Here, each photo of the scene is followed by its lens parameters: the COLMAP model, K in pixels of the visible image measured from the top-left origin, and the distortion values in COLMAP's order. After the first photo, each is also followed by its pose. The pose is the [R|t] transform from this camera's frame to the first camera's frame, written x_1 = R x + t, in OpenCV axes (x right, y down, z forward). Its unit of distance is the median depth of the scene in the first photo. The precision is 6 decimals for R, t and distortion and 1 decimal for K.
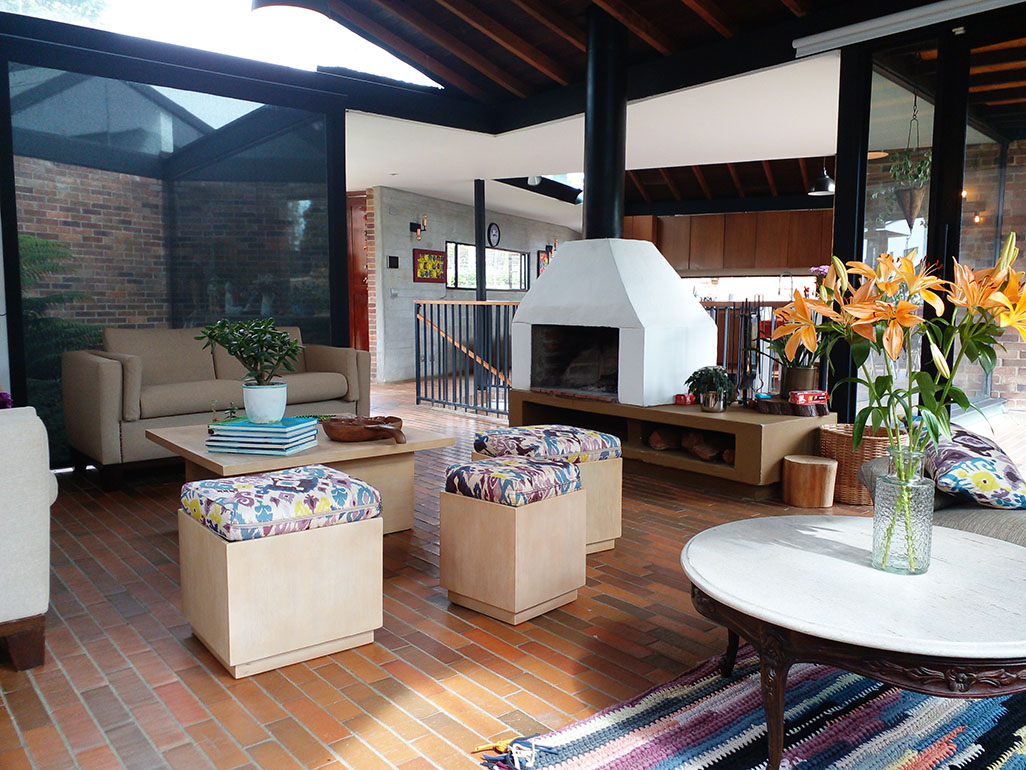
lens RADIAL K [[833.9, 0, 507.5], [0, 833.9, 390.6], [0, 0, 1]] dist [0.066317, -0.099171]
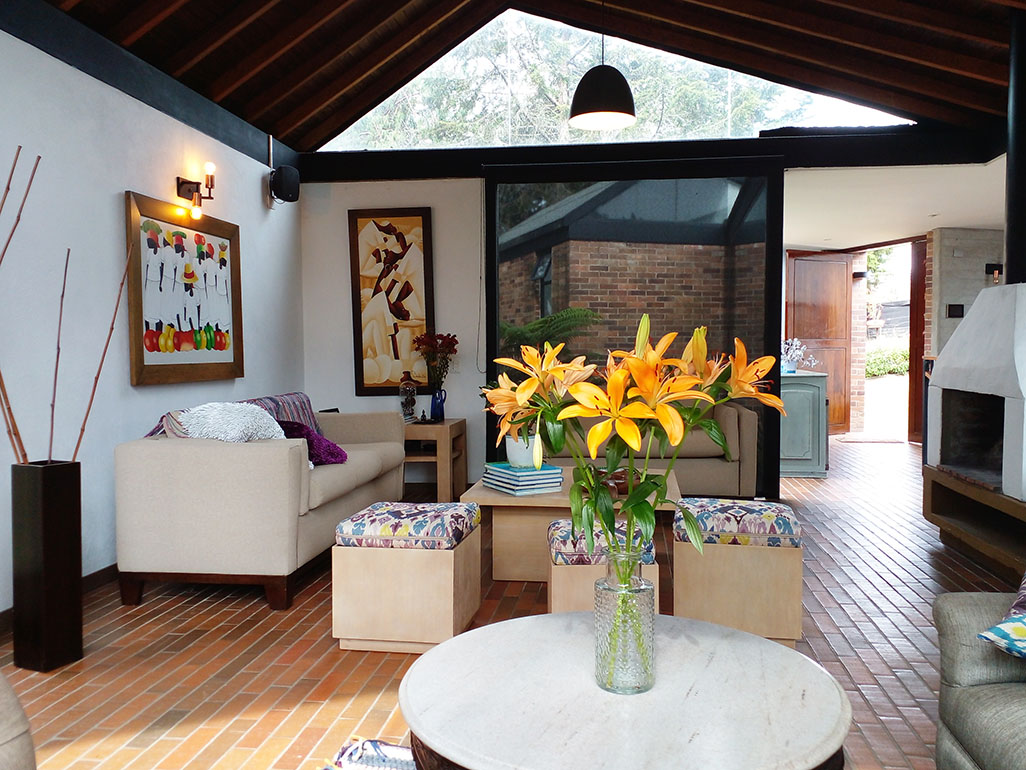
lens RADIAL K [[833.9, 0, 473.0], [0, 833.9, 379.5], [0, 0, 1]] dist [0.066317, -0.099171]
pose [[0.673102, 0.017742, -0.739337, 0.199786], [-0.071379, 0.996603, -0.041069, -0.012164], [0.736097, 0.080417, 0.672082, 0.051917]]
